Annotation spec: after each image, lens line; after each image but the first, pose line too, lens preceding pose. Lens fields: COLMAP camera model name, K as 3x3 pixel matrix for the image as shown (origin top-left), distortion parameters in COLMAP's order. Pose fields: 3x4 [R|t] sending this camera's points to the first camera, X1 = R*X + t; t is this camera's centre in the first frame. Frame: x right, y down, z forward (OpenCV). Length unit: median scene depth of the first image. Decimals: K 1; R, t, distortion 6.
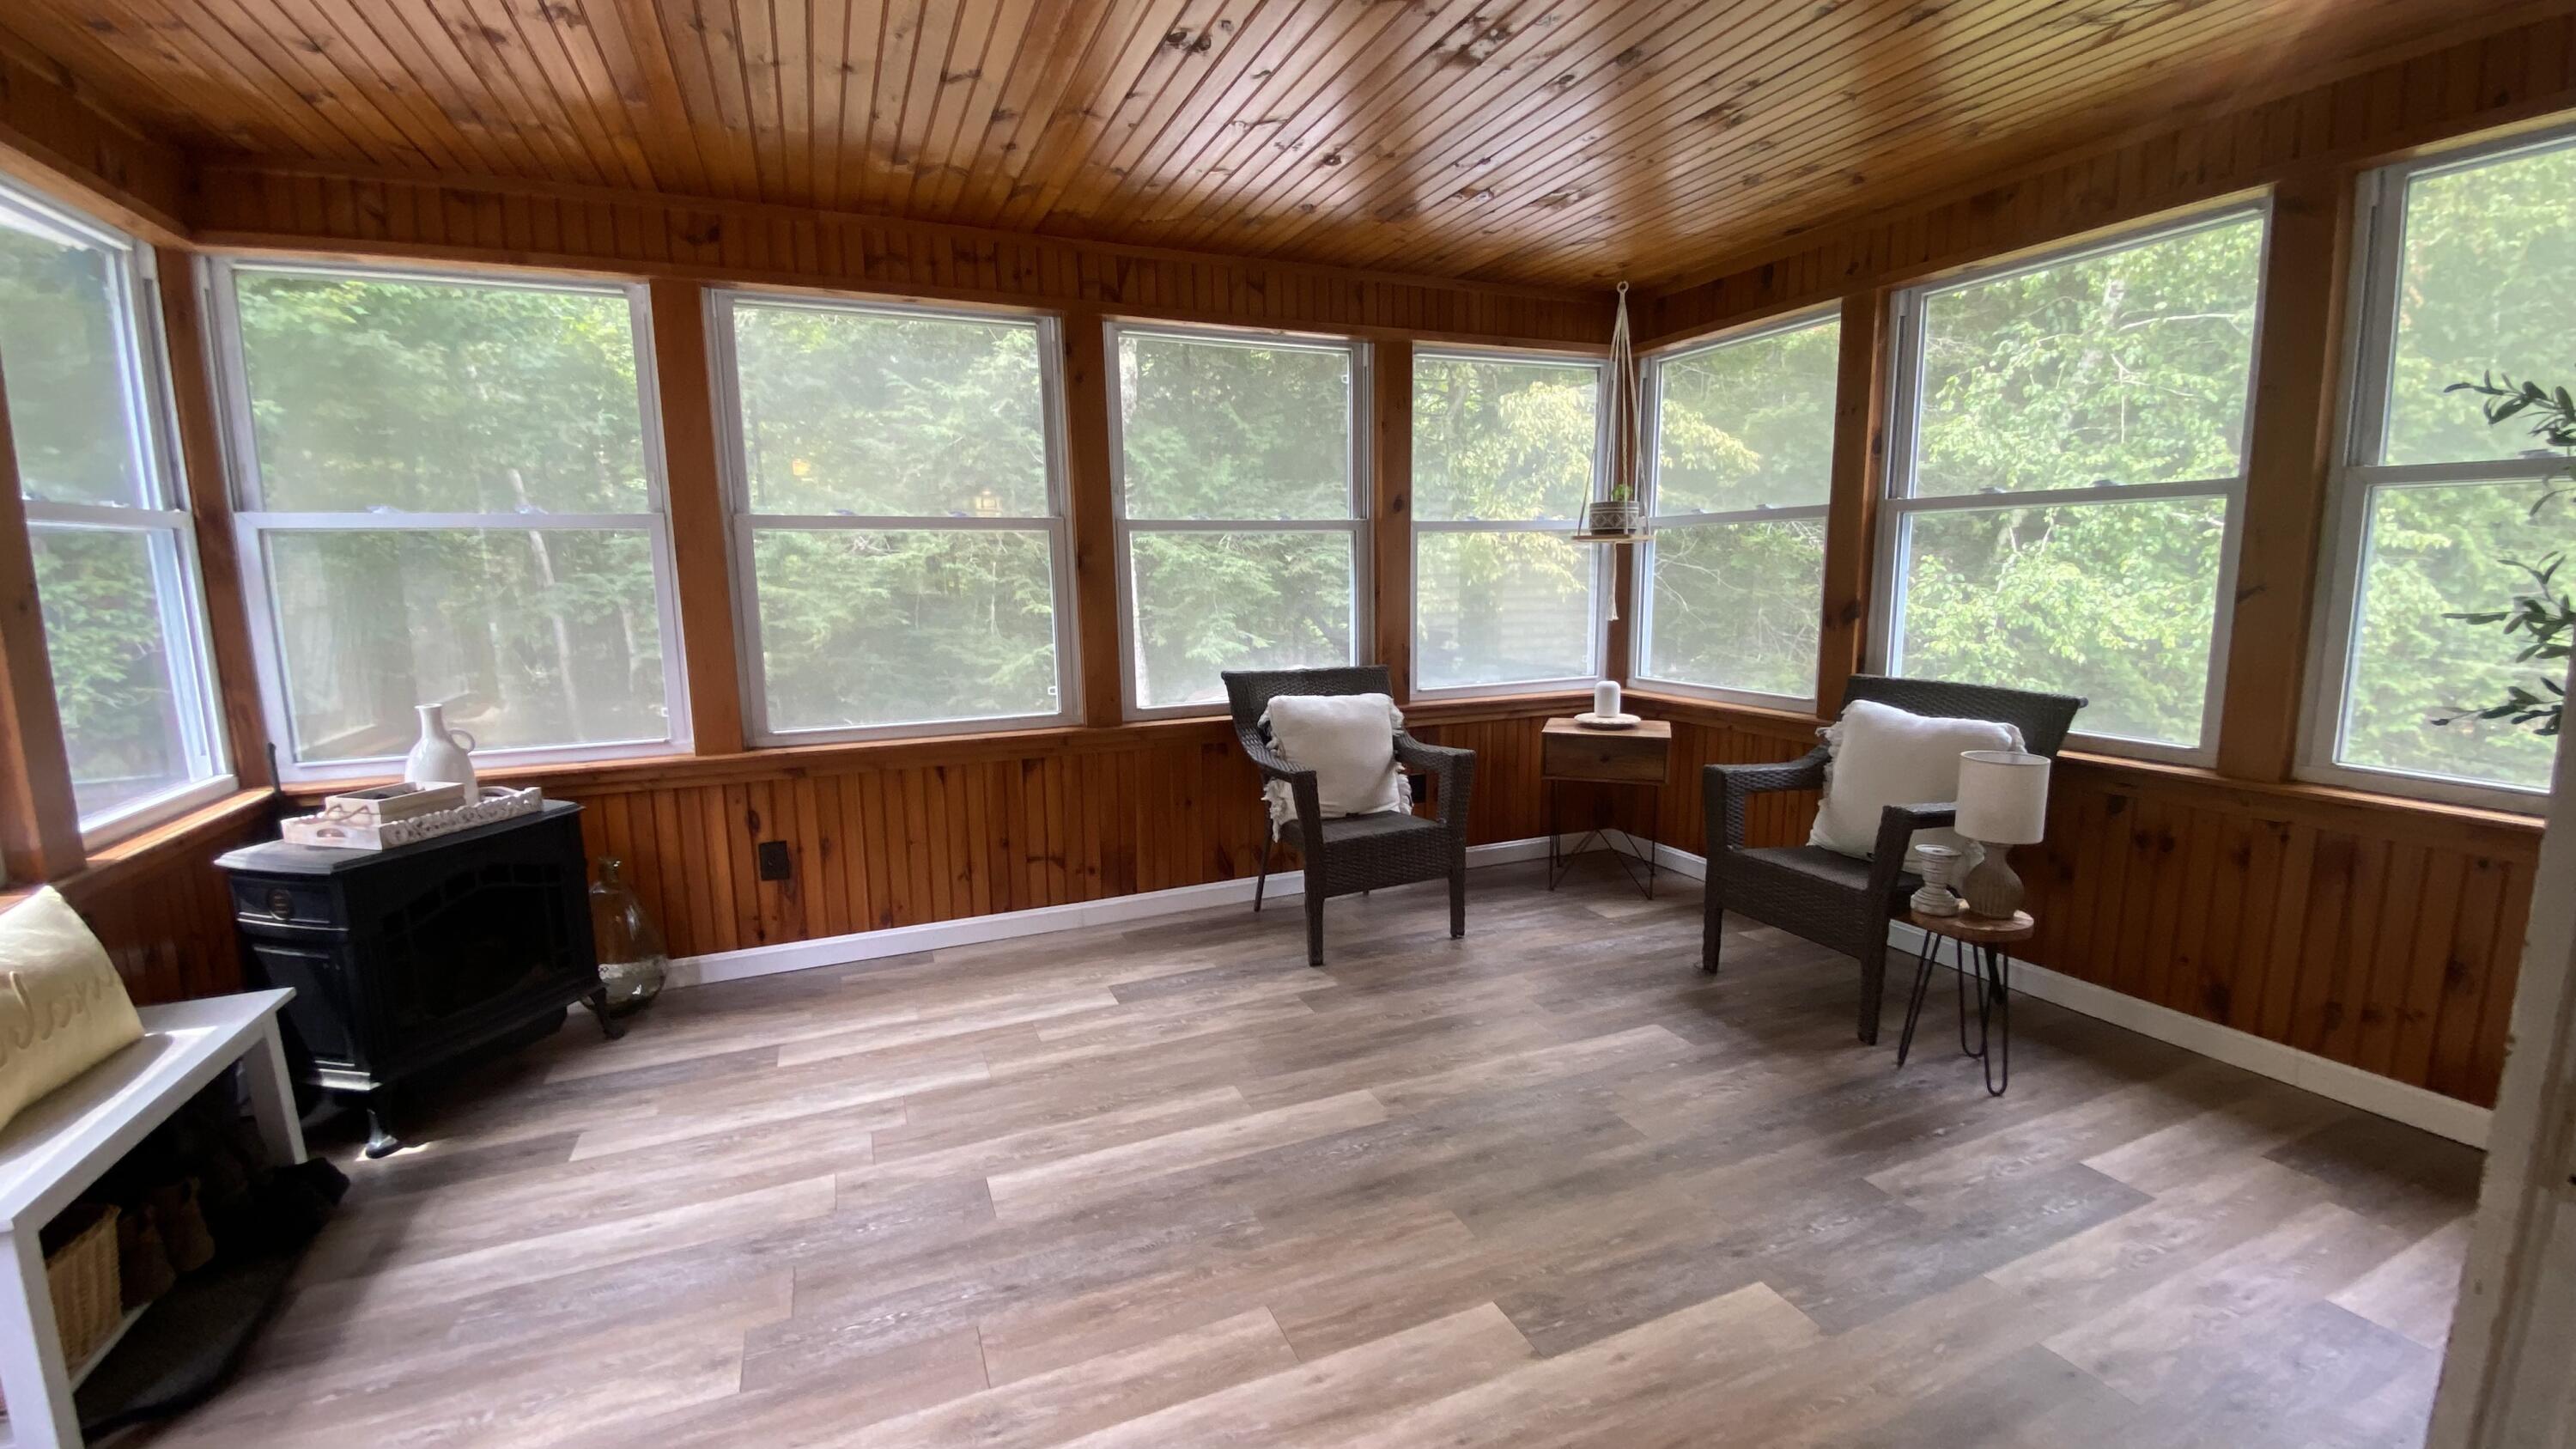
lens RADIAL K [[1038.4, 0, 1282.9], [0, 1038.4, 715.6], [0, 0, 1]] dist [0.030497, -0.027839]
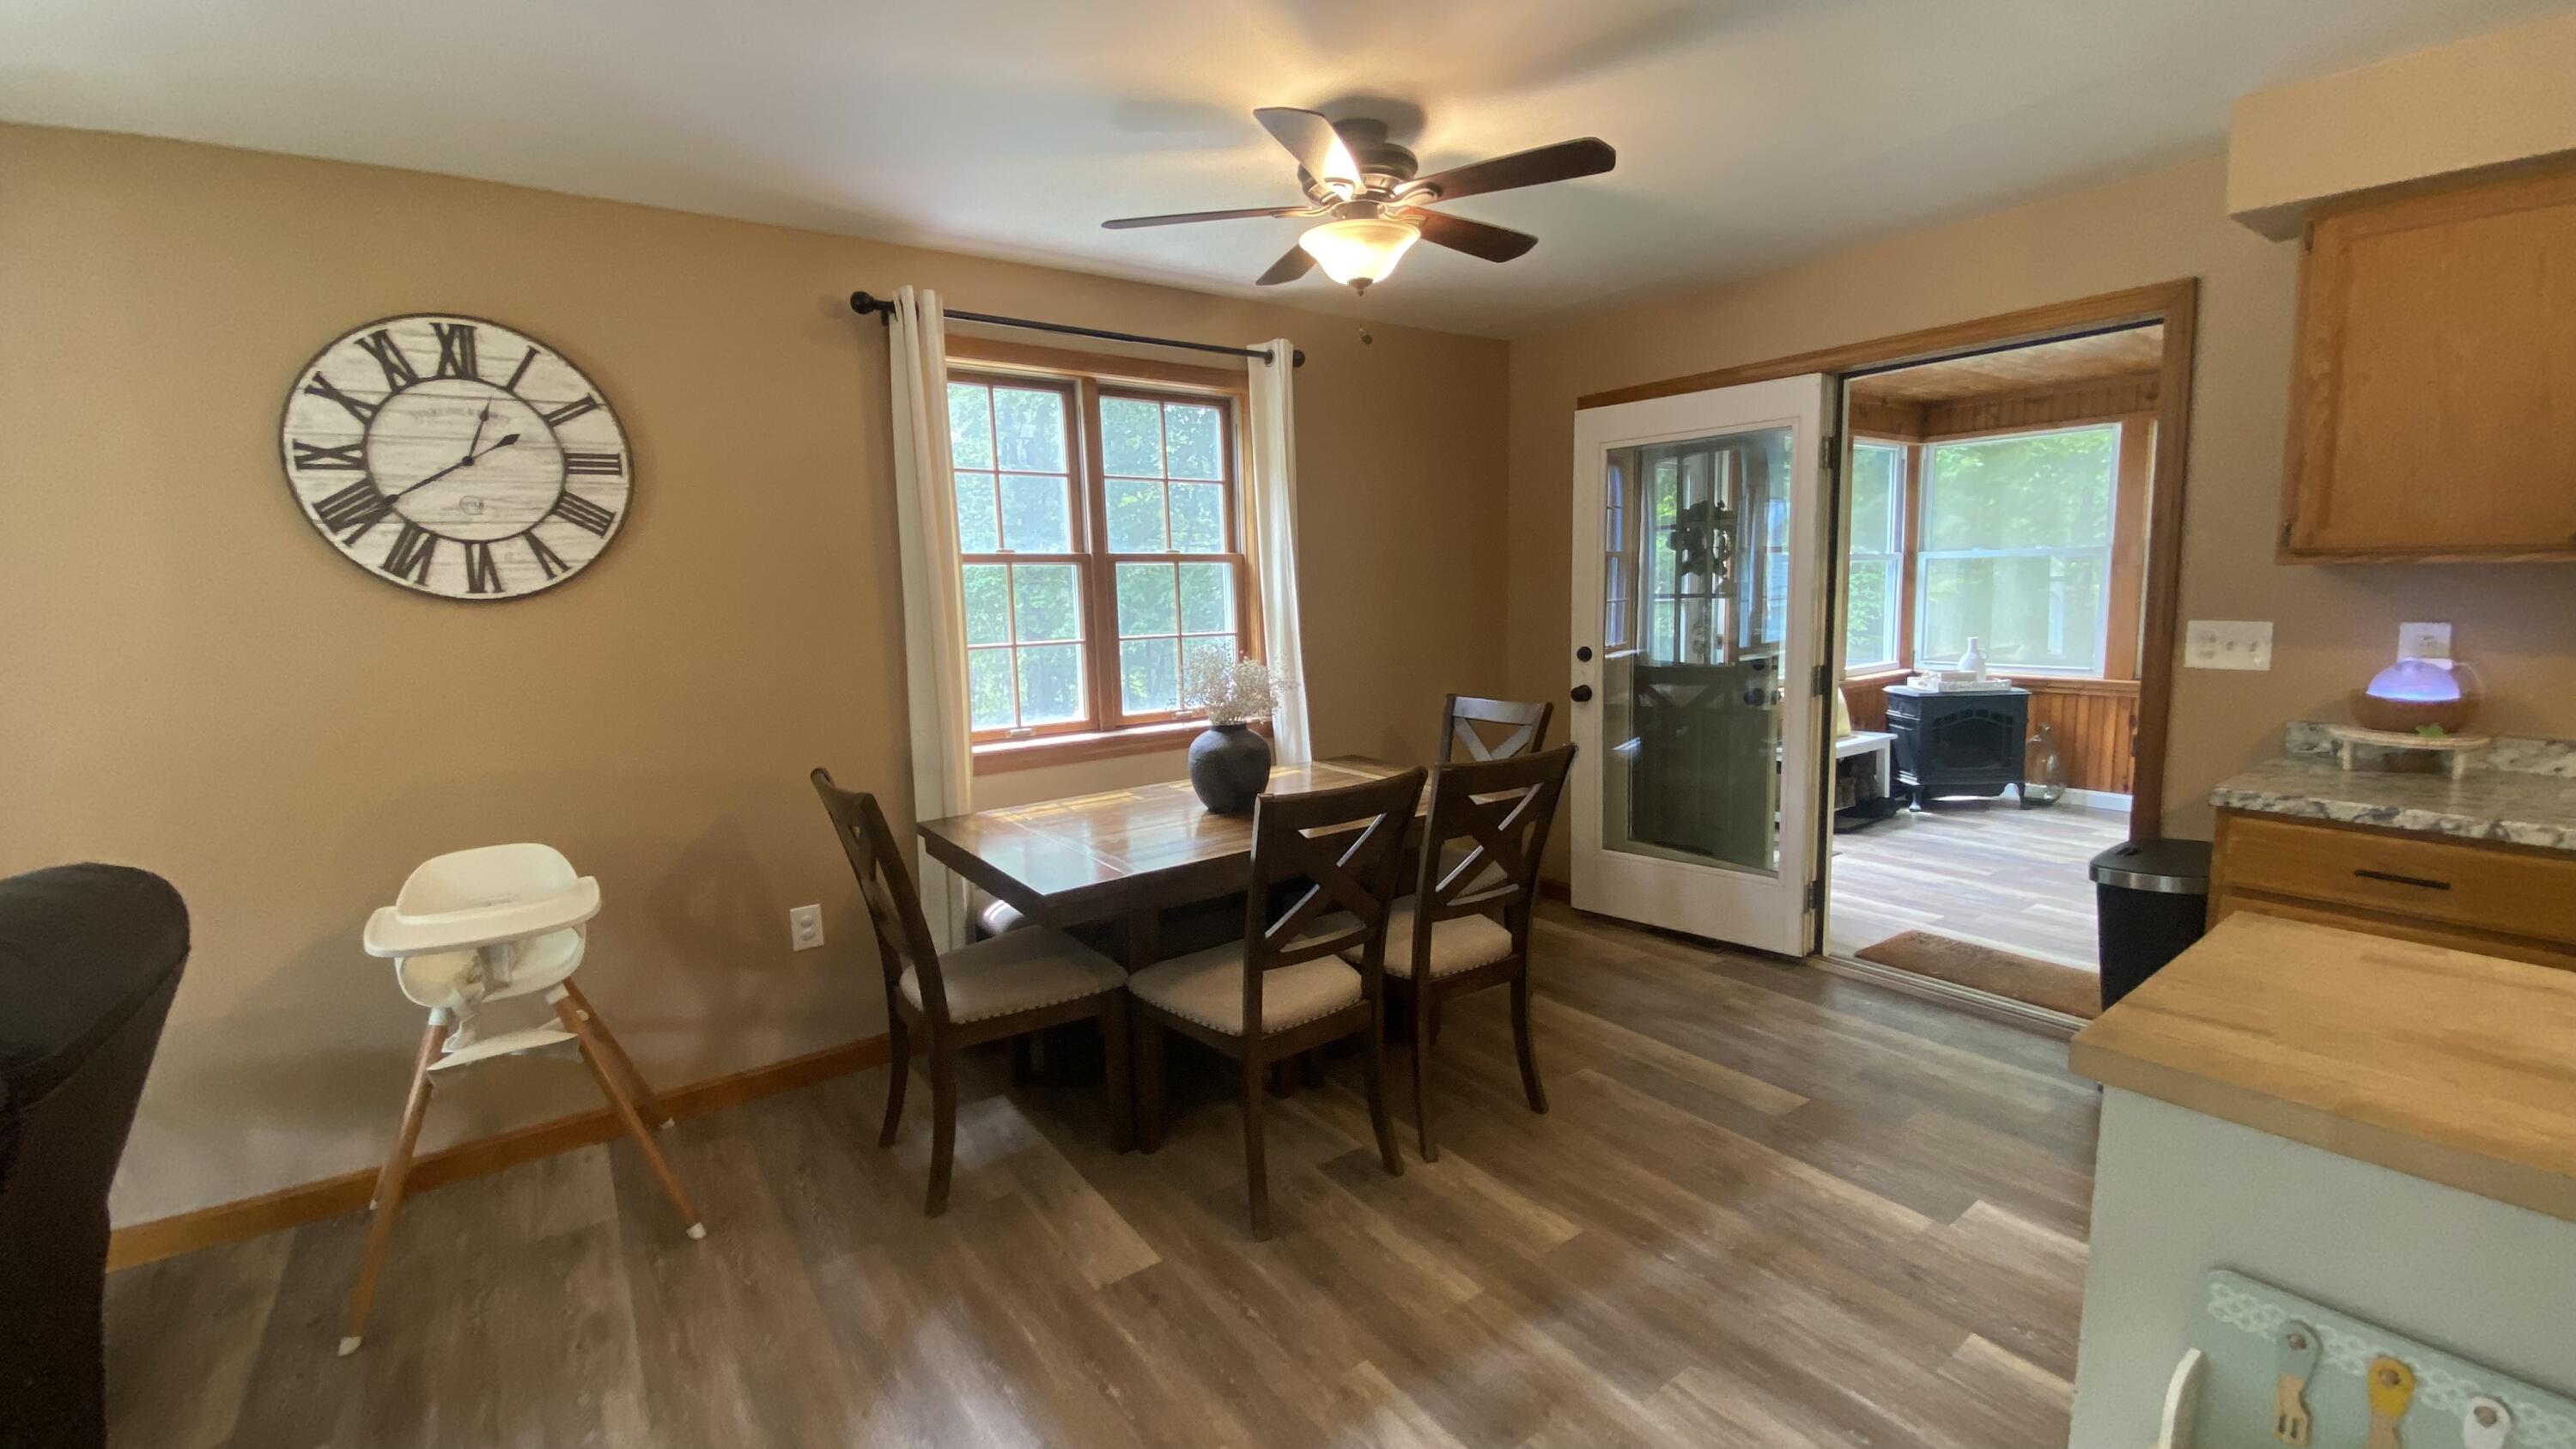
lens RADIAL K [[1038.4, 0, 1282.9], [0, 1038.4, 715.6], [0, 0, 1]] dist [0.030497, -0.027839]
pose [[0.206243, 0.131884, -0.969572, 0.968440], [-0.115010, 0.987274, 0.109827, 0.069228], [0.971718, 0.088859, 0.218787, -0.825504]]
